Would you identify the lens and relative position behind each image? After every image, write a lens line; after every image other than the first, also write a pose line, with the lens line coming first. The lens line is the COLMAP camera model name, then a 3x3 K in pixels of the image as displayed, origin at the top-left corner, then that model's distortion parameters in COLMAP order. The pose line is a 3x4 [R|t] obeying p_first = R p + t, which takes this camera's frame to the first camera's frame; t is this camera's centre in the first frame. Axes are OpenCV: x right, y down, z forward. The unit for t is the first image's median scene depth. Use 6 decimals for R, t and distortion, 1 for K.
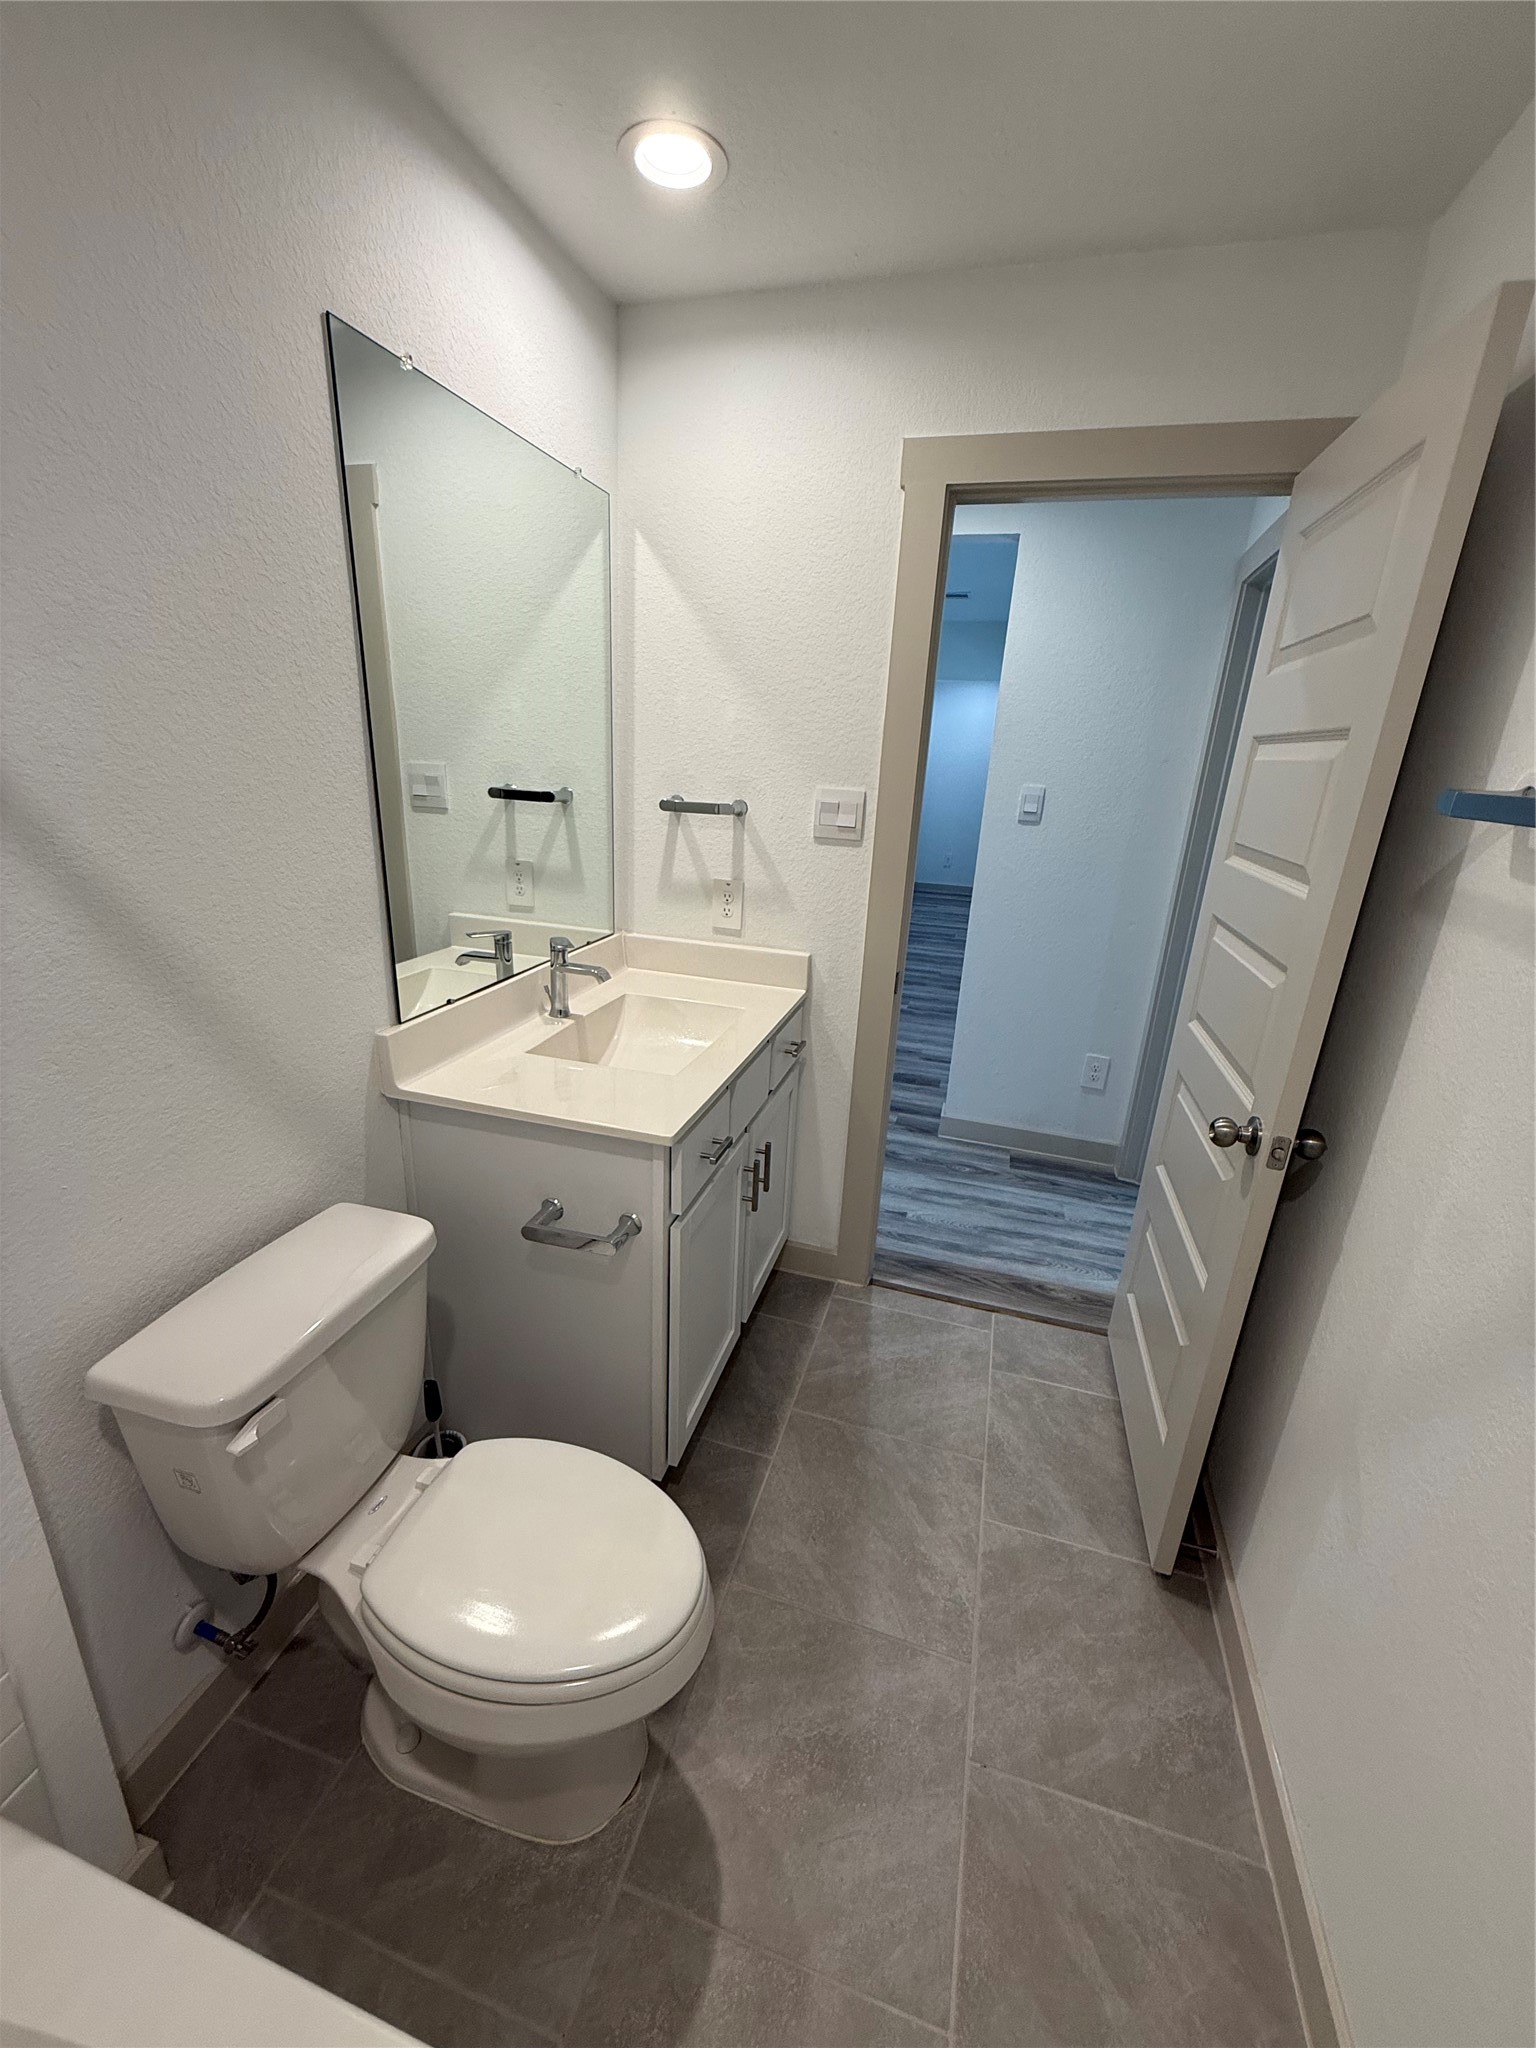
lens RADIAL K [[820.2, 0, 770.0], [0, 820.2, 1026.2], [0, 0, 1]] dist [-0.011909, 0.000283]
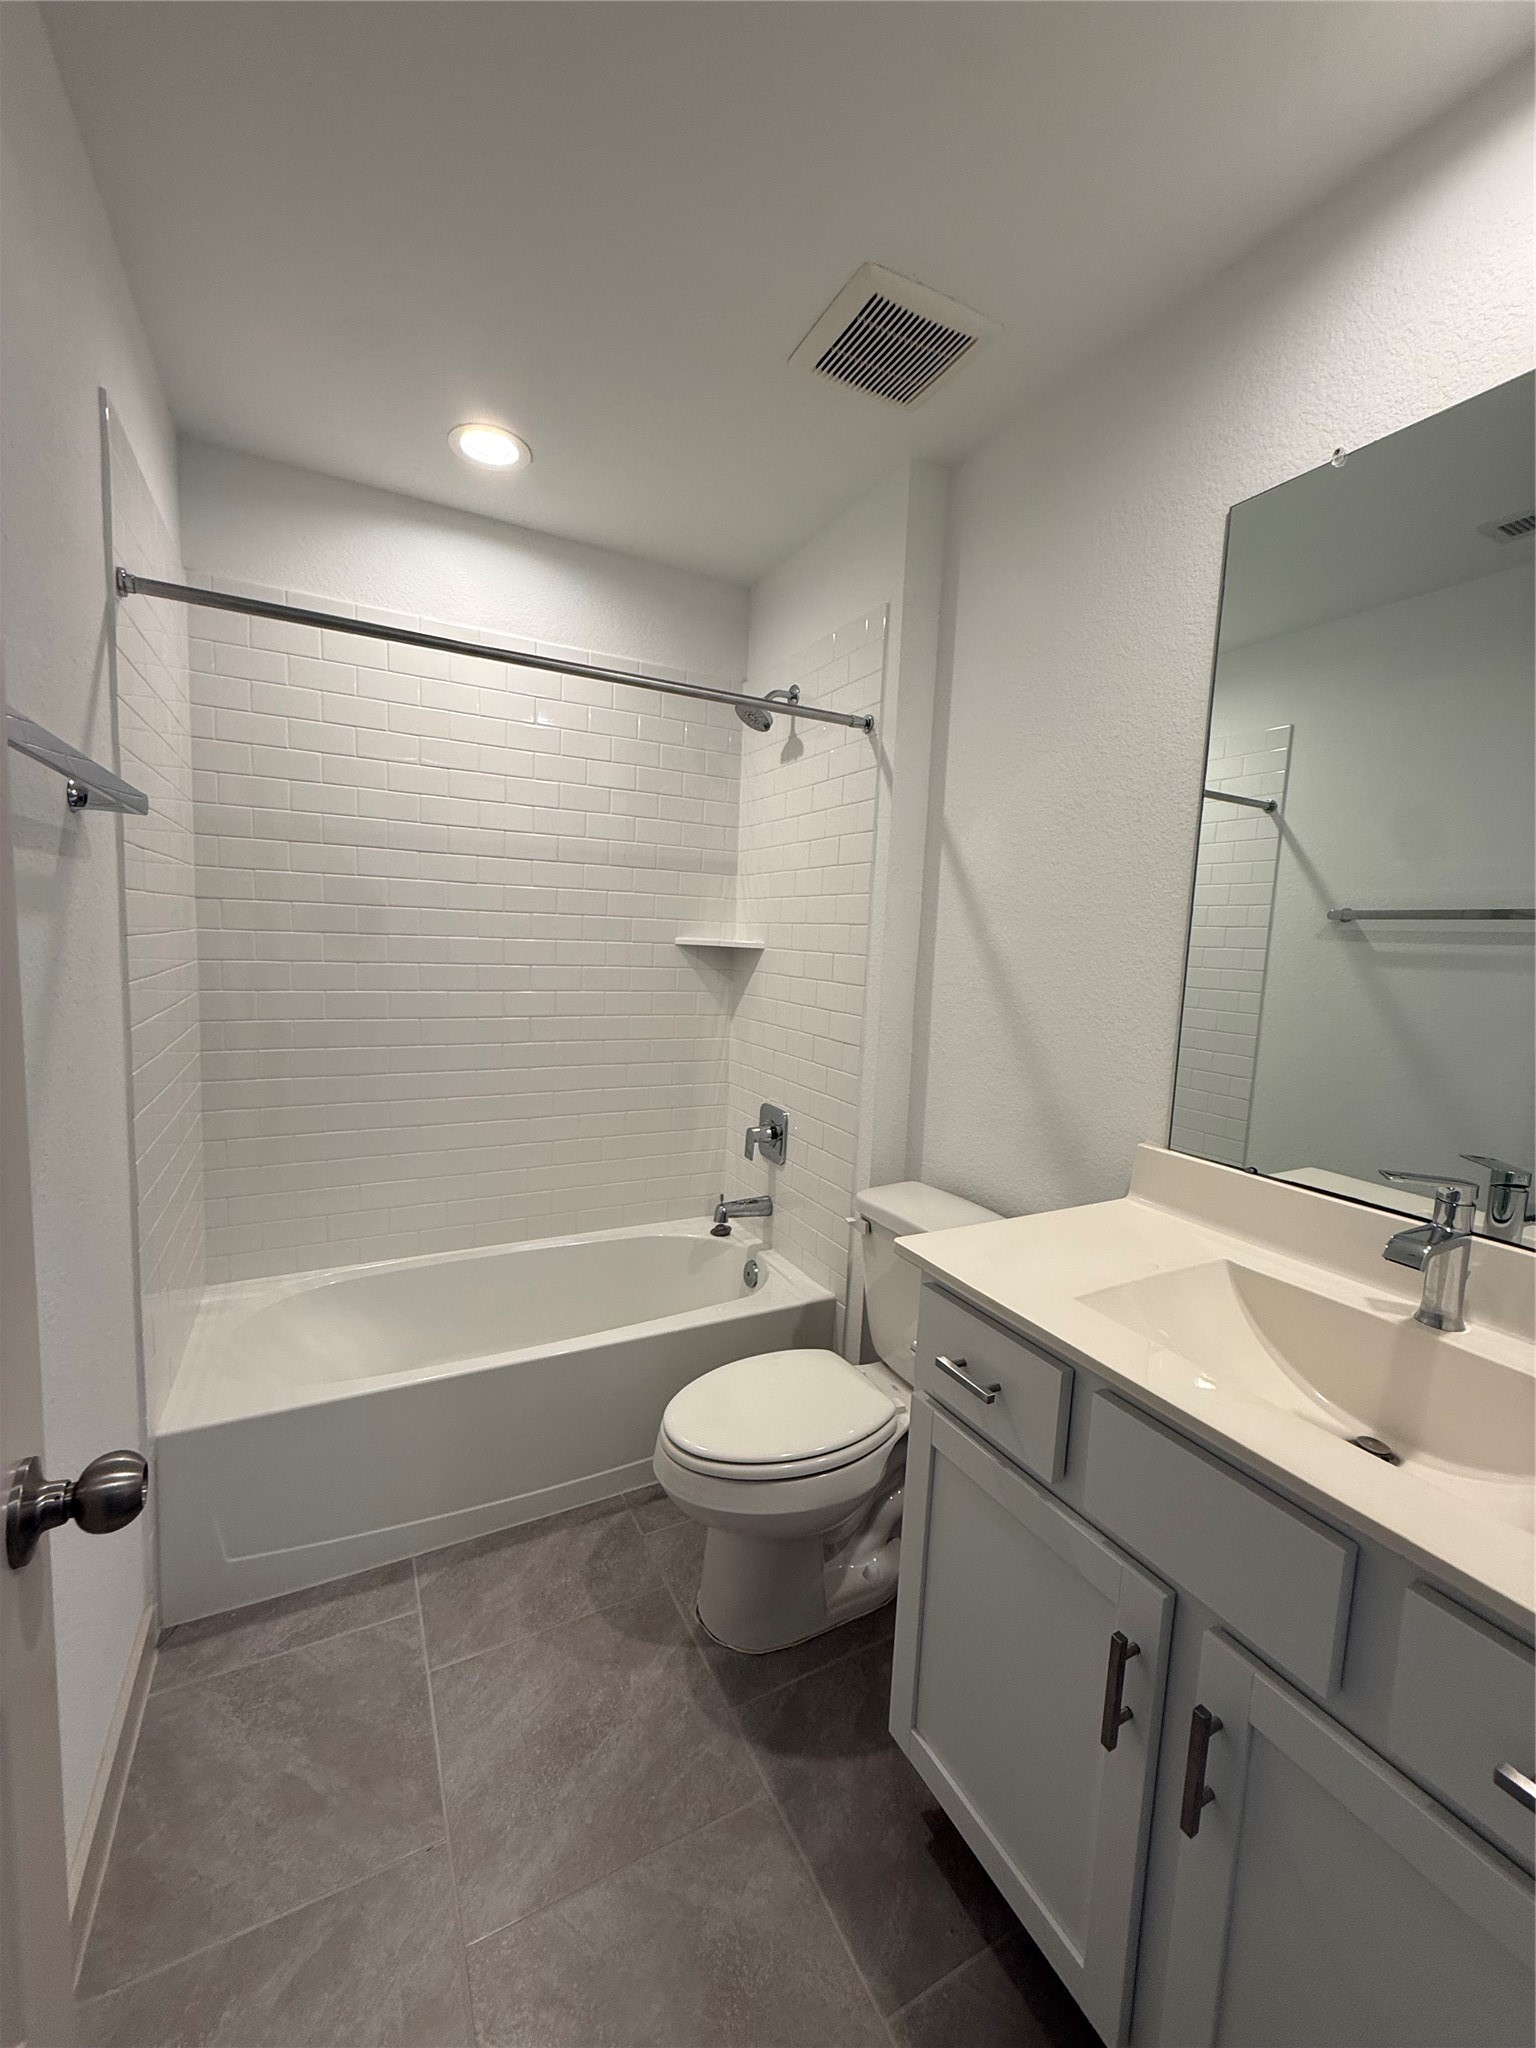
lens RADIAL K [[820.2, 0, 773.9], [0, 820.2, 1022.8], [0, 0, 1]] dist [-0.011909, 0.000283]
pose [[-0.717427, -0.007782, -0.696590, 0.613065], [-0.293693, 0.910109, 0.292311, -0.314851], [0.631698, 0.414295, -0.655222, 1.421930]]
